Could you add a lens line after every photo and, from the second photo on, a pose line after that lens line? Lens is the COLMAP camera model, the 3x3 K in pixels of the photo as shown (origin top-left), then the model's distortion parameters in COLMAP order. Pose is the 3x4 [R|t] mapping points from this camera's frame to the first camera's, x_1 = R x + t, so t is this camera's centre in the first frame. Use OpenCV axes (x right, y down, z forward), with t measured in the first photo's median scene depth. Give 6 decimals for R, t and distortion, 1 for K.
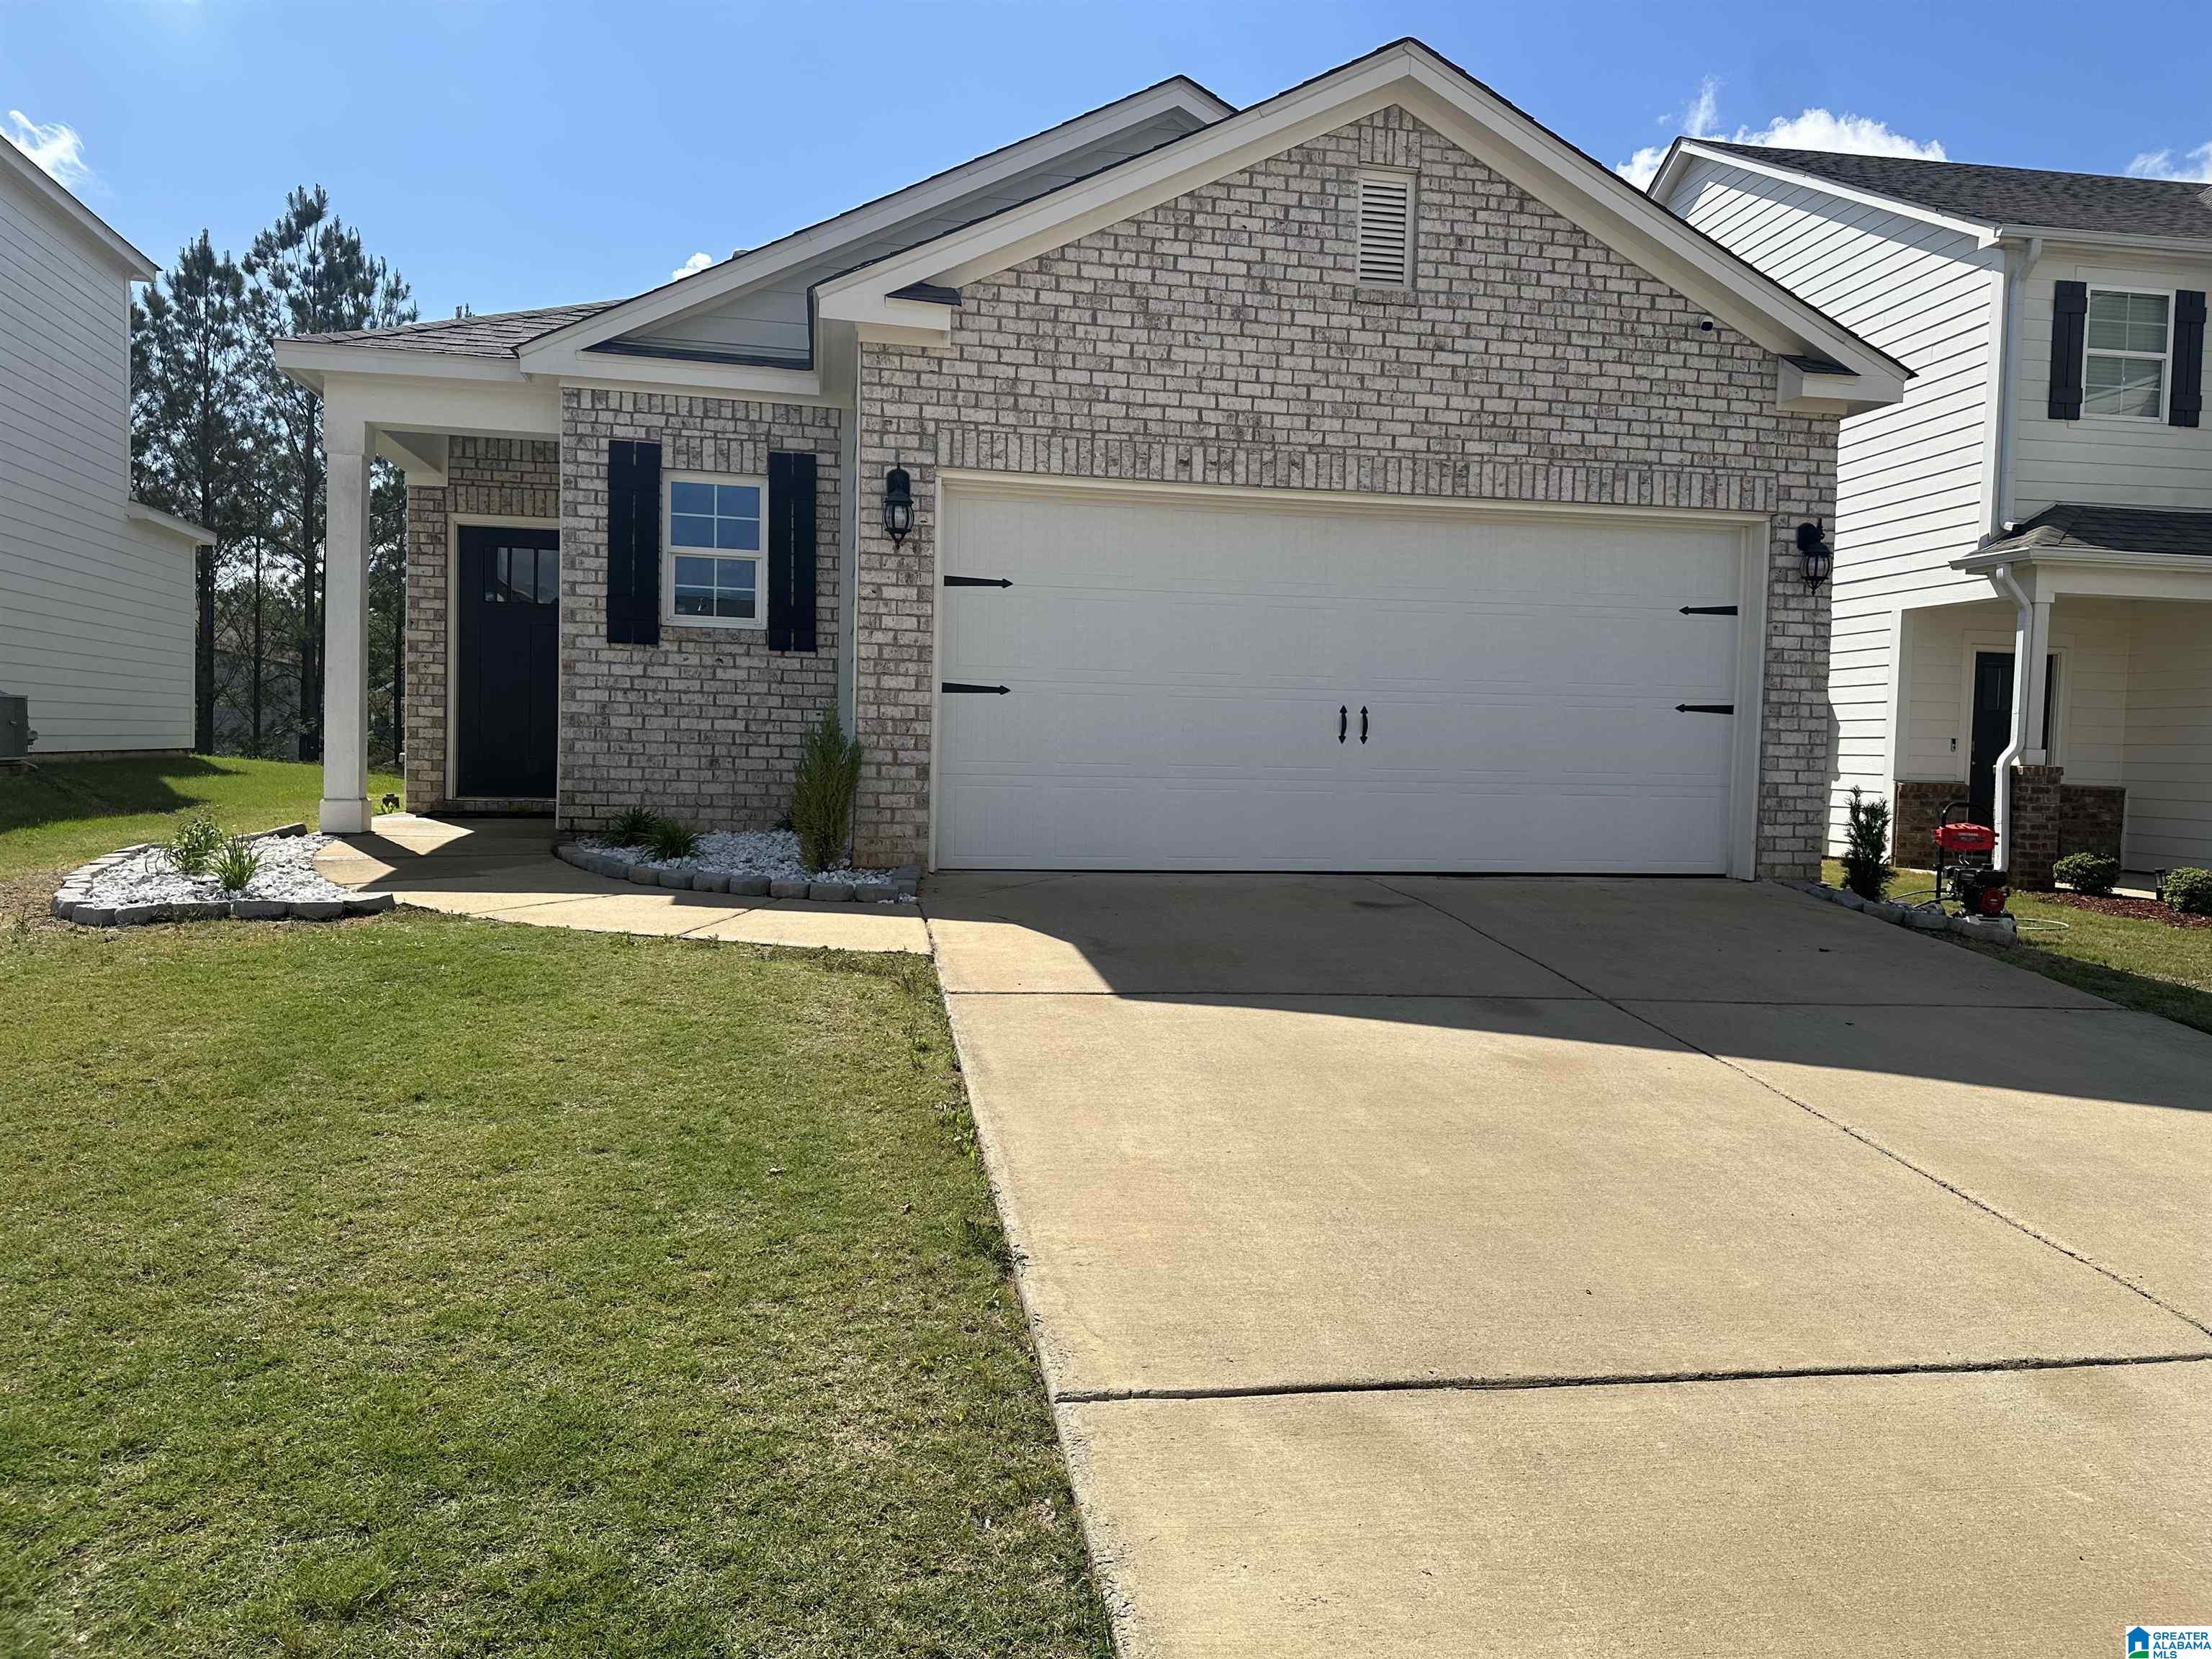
lens RADIAL K [[1550.7, 0, 1121.2], [0, 1550.7, 793.1], [0, 0, 1]] dist [0.131133, -0.218187]
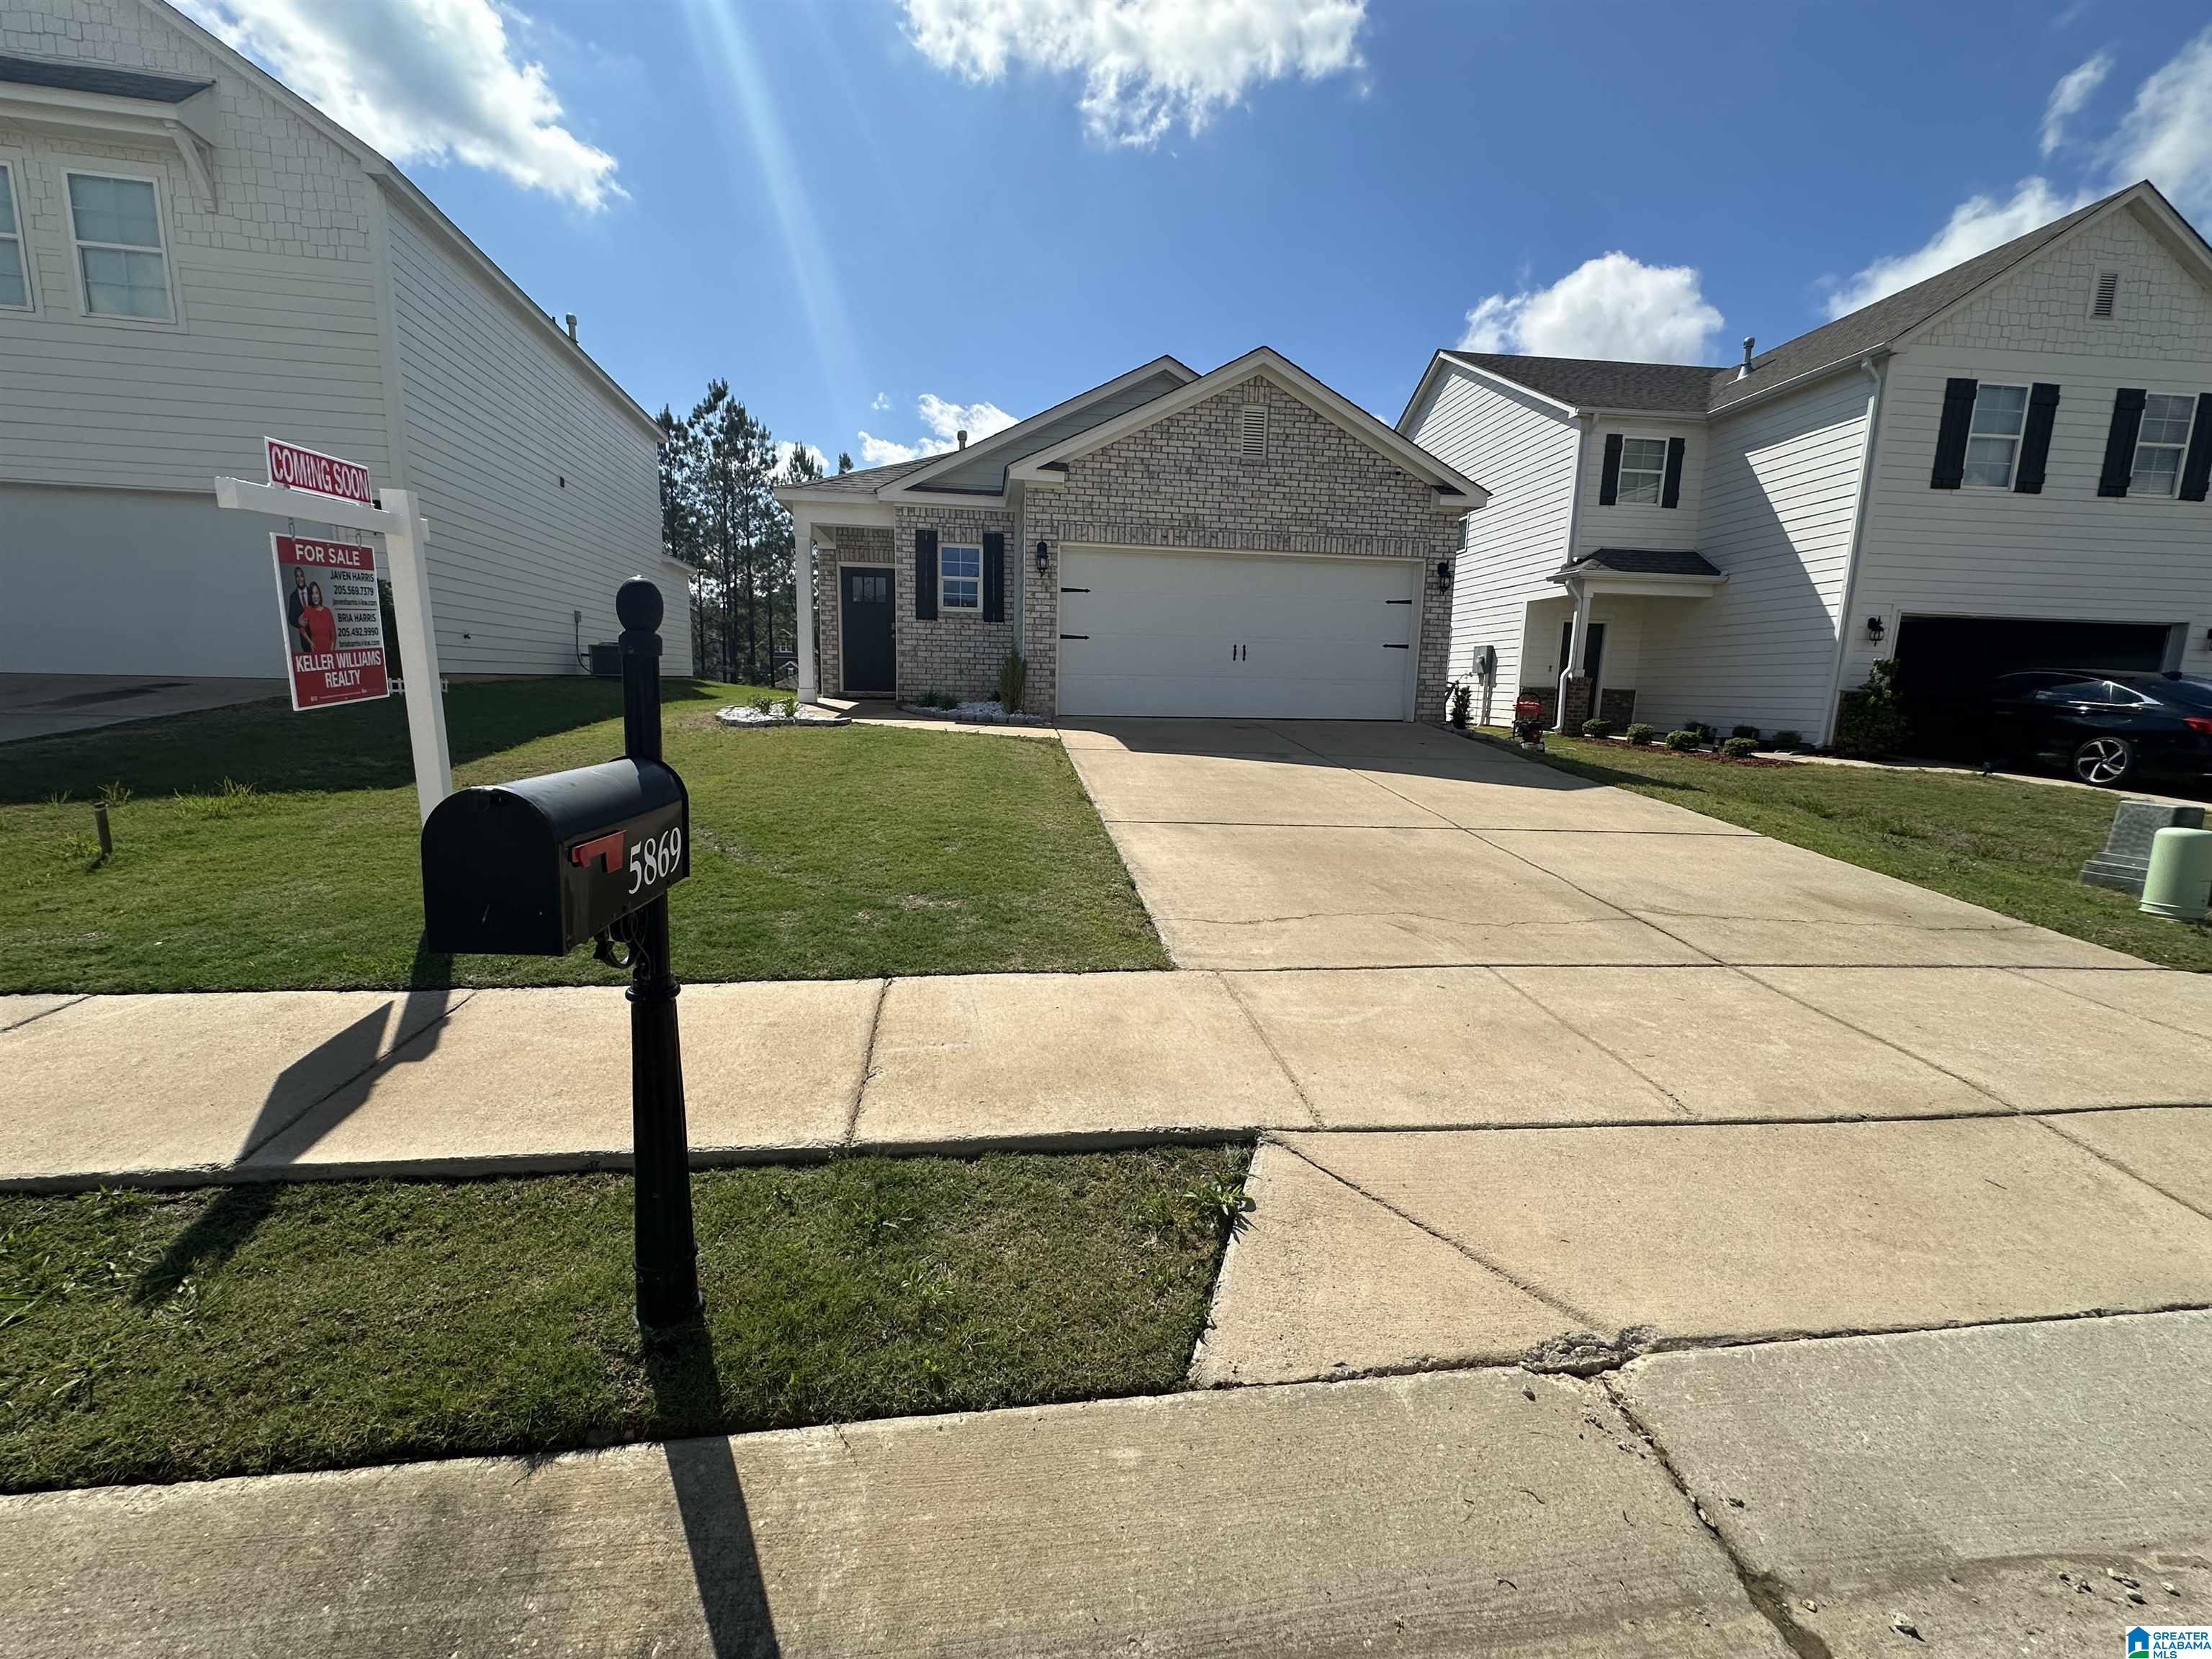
lens RADIAL K [[891.3, 0, 1102.2], [0, 891.3, 817.3], [0, 0, 1]] dist [-0.000797, 0.000016]
pose [[0.998507, 0.006285, -0.054253, 0.019839], [0.000143, 0.993052, 0.117672, 0.039756], [0.054616, -0.117505, 0.991569, -0.322703]]
